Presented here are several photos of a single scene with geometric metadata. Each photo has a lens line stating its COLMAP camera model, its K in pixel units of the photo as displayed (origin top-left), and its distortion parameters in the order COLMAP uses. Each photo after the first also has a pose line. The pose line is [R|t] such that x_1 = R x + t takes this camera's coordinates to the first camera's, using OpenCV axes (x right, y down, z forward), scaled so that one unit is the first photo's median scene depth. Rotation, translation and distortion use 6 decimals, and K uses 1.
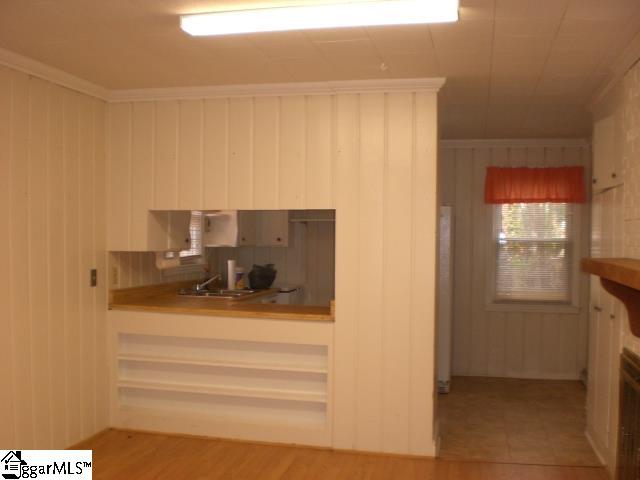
lens RADIAL K [[719.6, 0, 307.6], [0, 719.6, 252.4], [0, 0, 1]] dist [-0.070411, -0.198909]
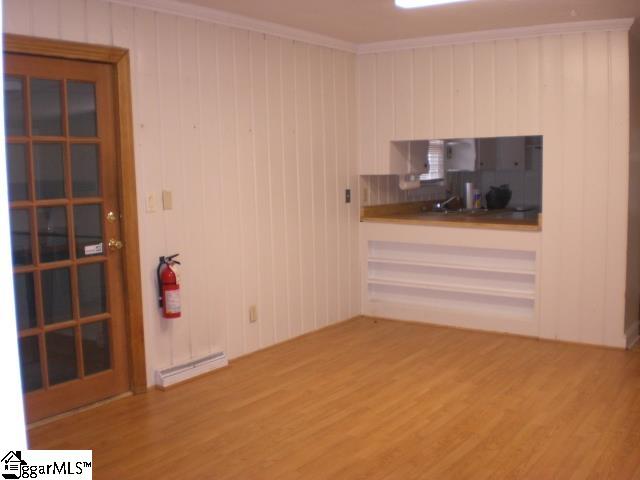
lens RADIAL K [[719.6, 0, 307.6], [0, 719.6, 252.4], [0, 0, 1]] dist [-0.070411, -0.198909]
pose [[0.926961, 0.018481, -0.374703, 0.110792], [0.017755, 0.995506, 0.093024, 0.014319], [0.374738, -0.092882, 0.922466, -0.208242]]
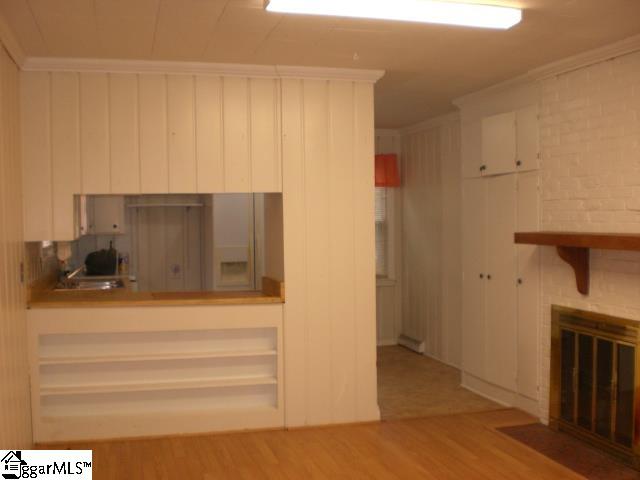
lens RADIAL K [[719.6, 0, 307.6], [0, 719.6, 252.4], [0, 0, 1]] dist [-0.070411, -0.198909]
pose [[0.883980, -0.040037, 0.465807, -0.371651], [0.030996, 0.999153, 0.027056, -0.001650], [-0.466496, -0.009479, 0.884473, 0.078000]]
